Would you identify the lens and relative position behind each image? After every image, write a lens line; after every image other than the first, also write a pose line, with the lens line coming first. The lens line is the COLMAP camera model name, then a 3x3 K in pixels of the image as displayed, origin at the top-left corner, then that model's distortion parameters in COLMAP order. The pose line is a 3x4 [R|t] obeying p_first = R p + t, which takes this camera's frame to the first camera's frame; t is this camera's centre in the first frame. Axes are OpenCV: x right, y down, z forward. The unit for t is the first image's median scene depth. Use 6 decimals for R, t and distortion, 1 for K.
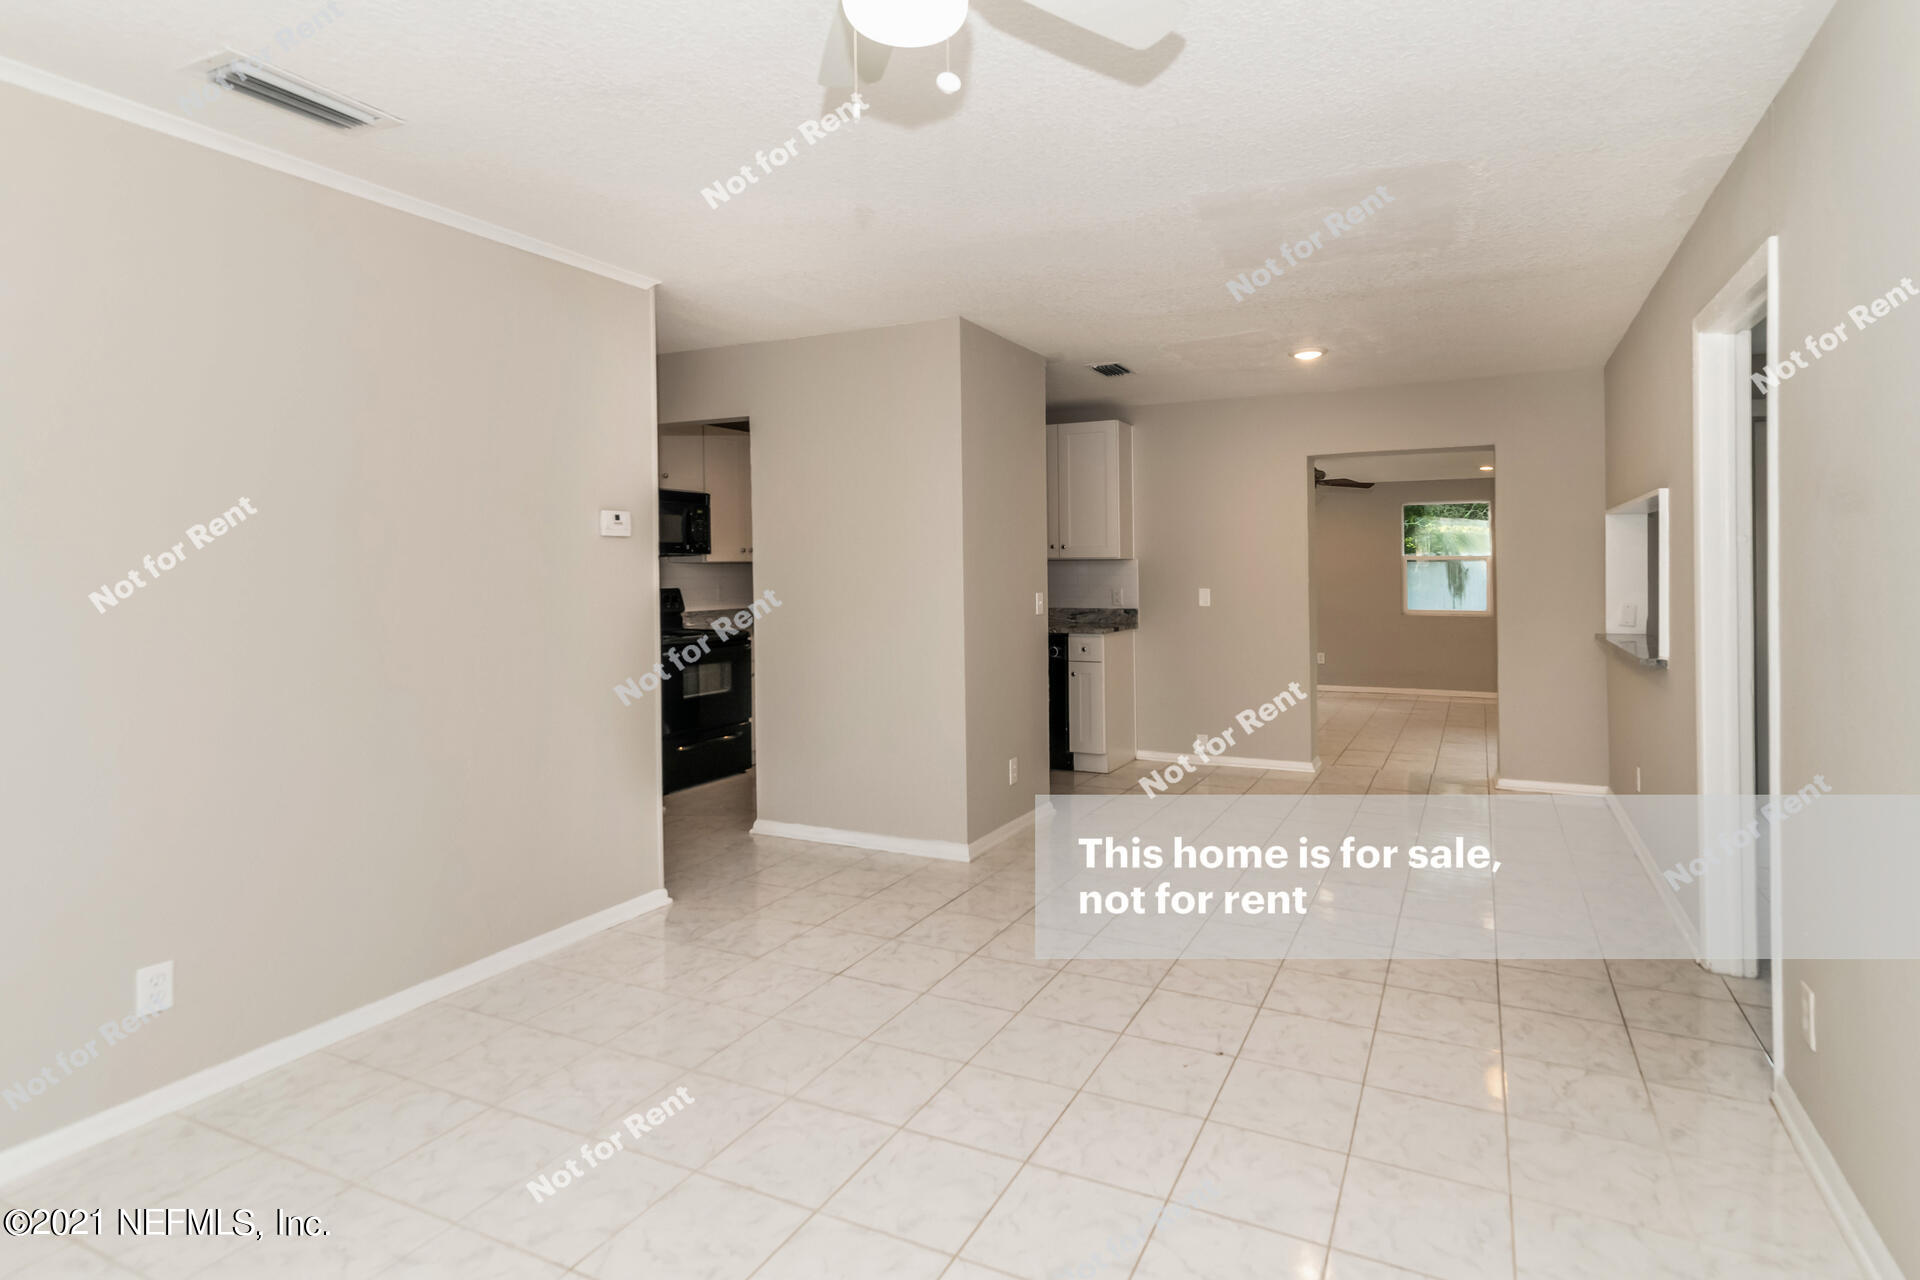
lens RADIAL K [[908.4, 0, 963.1], [0, 908.4, 571.7], [0, 0, 1]] dist [0.013481, 0.000601]
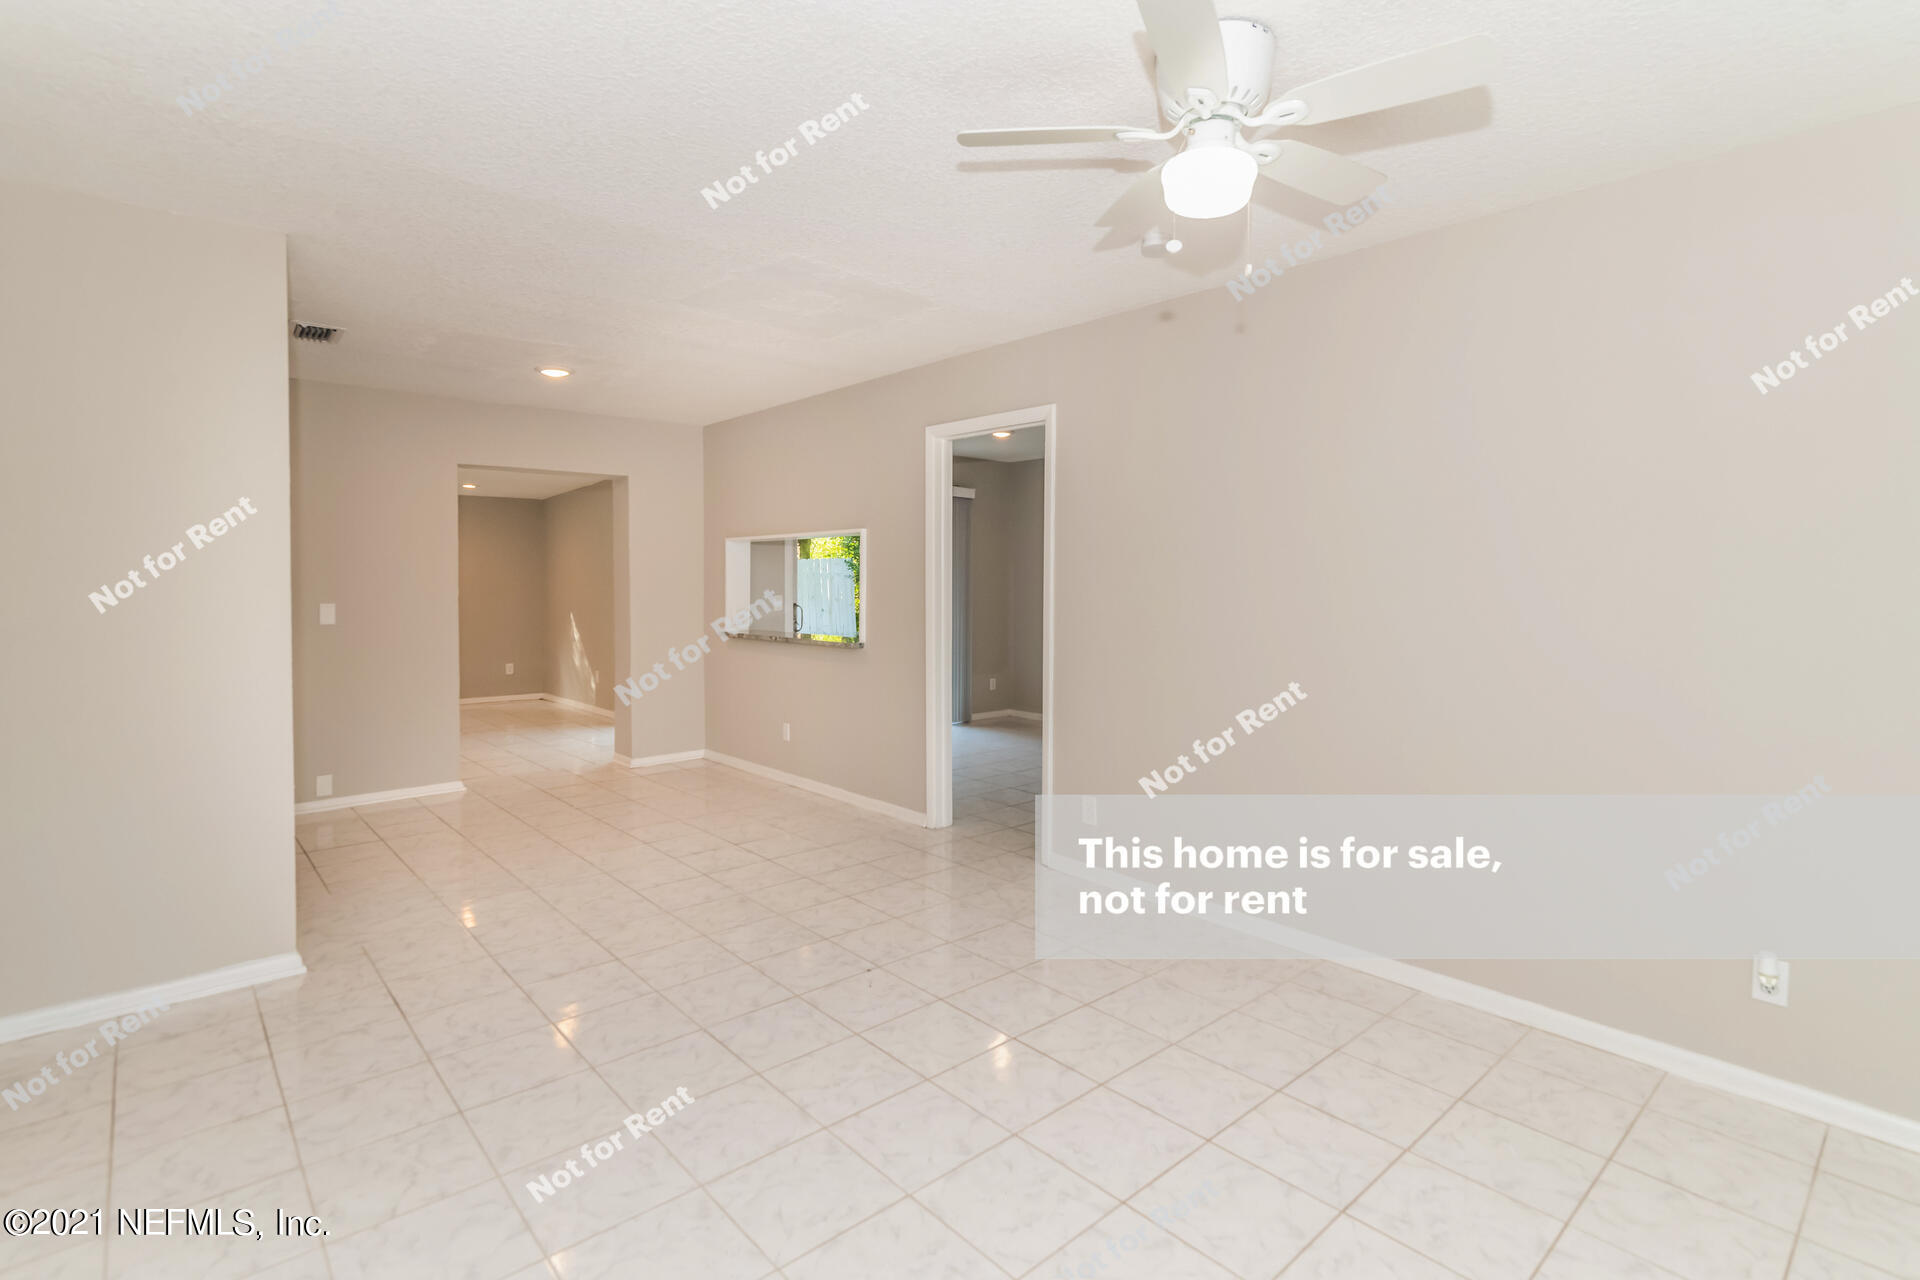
lens RADIAL K [[916.2, 0, 915.2], [0, 916.2, 594.4], [0, 0, 1]] dist [-0.001214, -0.000693]
pose [[0.431274, -0.009633, 0.902169, -0.538092], [-0.000254, 0.999942, 0.010799, 0.000589], [-0.902221, -0.004887, 0.431247, 0.267909]]
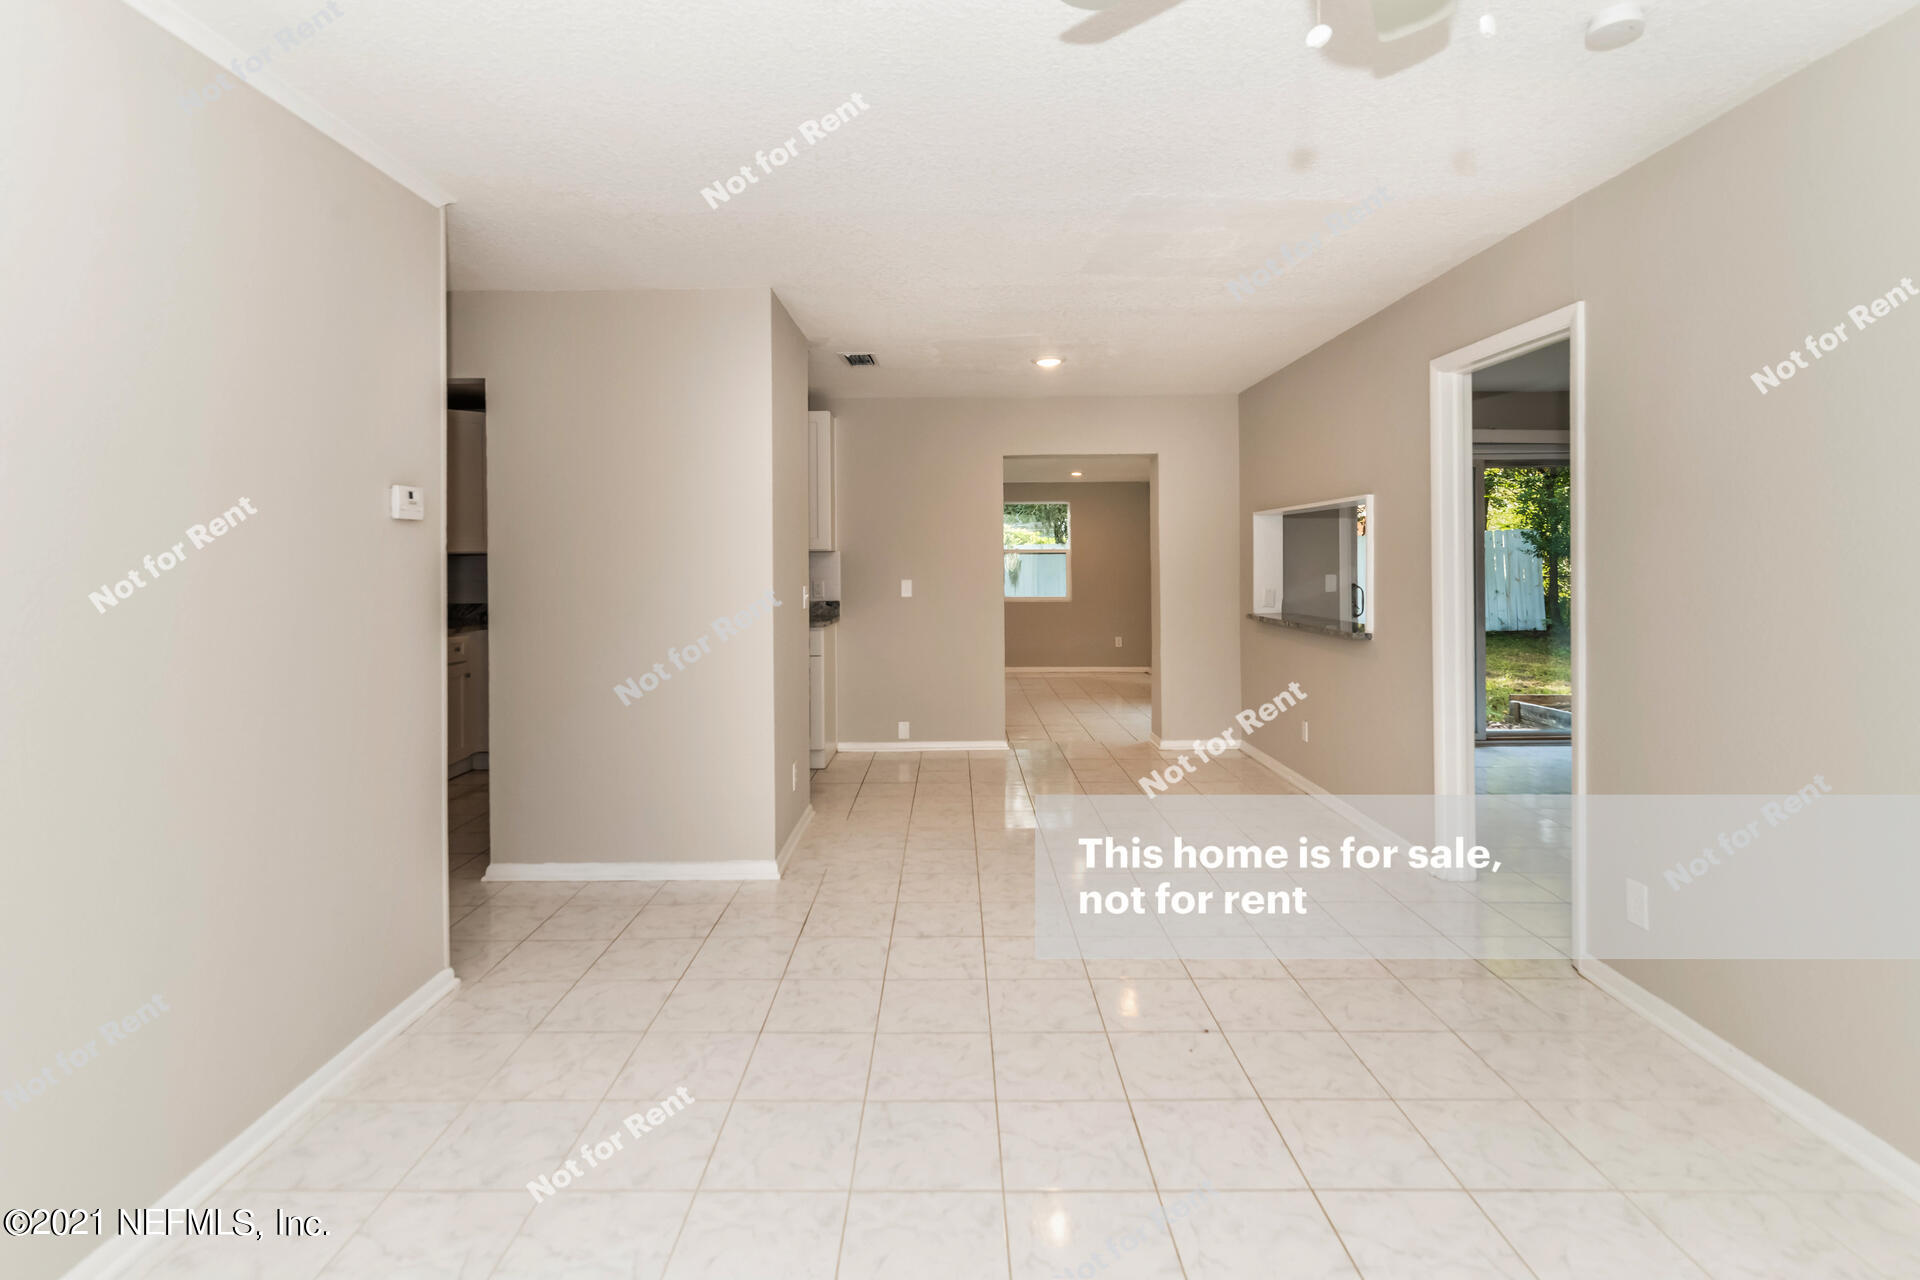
lens RADIAL K [[901.9, 0, 900.4], [0, 901.9, 551.5], [0, 0, 1]] dist [0.000584, -0.000181]
pose [[0.918291, 0.001737, 0.395903, -0.288943], [0.003795, 0.999906, -0.013187, -0.000131], [-0.395888, 0.013612, 0.918198, 0.129378]]
